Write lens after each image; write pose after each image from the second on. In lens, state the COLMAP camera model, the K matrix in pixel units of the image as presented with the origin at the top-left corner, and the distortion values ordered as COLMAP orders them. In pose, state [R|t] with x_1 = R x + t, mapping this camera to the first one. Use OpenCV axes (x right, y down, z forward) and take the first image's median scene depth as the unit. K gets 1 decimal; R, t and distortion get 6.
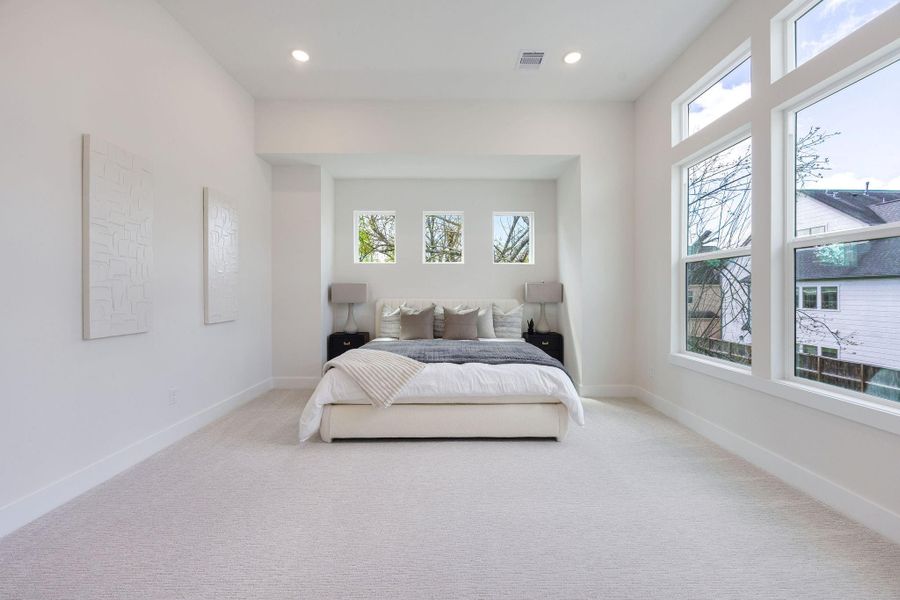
lens RADIAL K [[350.3, 0, 454.1], [0, 350.3, 293.2], [0, 0, 1]] dist [-0.001982, -0.000060]
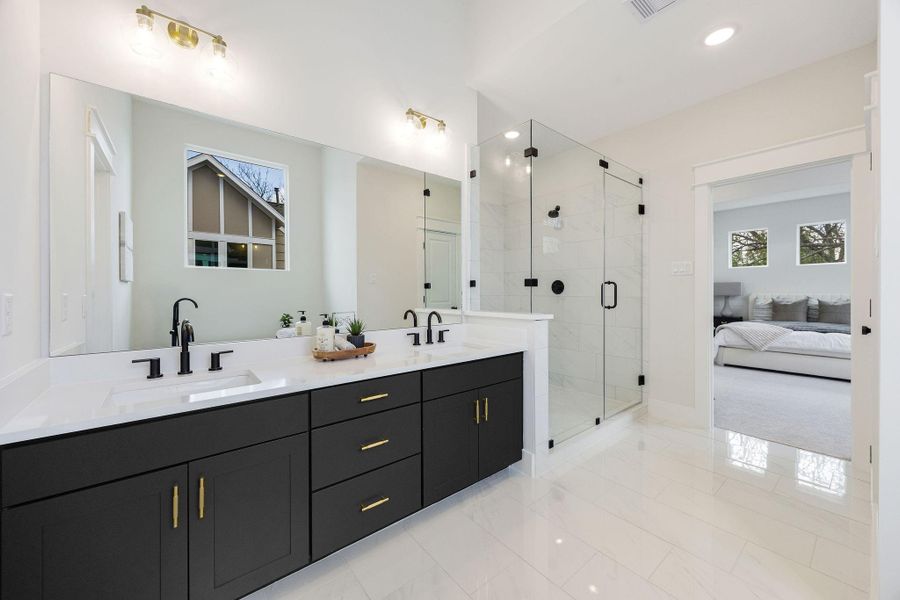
lens RADIAL K [[343.5, 0, 452.6], [0, 343.5, 293.2], [0, 0, 1]] dist [0.006858, -0.000037]
pose [[0.619560, 0.002563, -0.784945, 0.140872], [0.003256, 0.999978, 0.005835, 0.005326], [0.784943, -0.006171, 0.619538, -0.882068]]
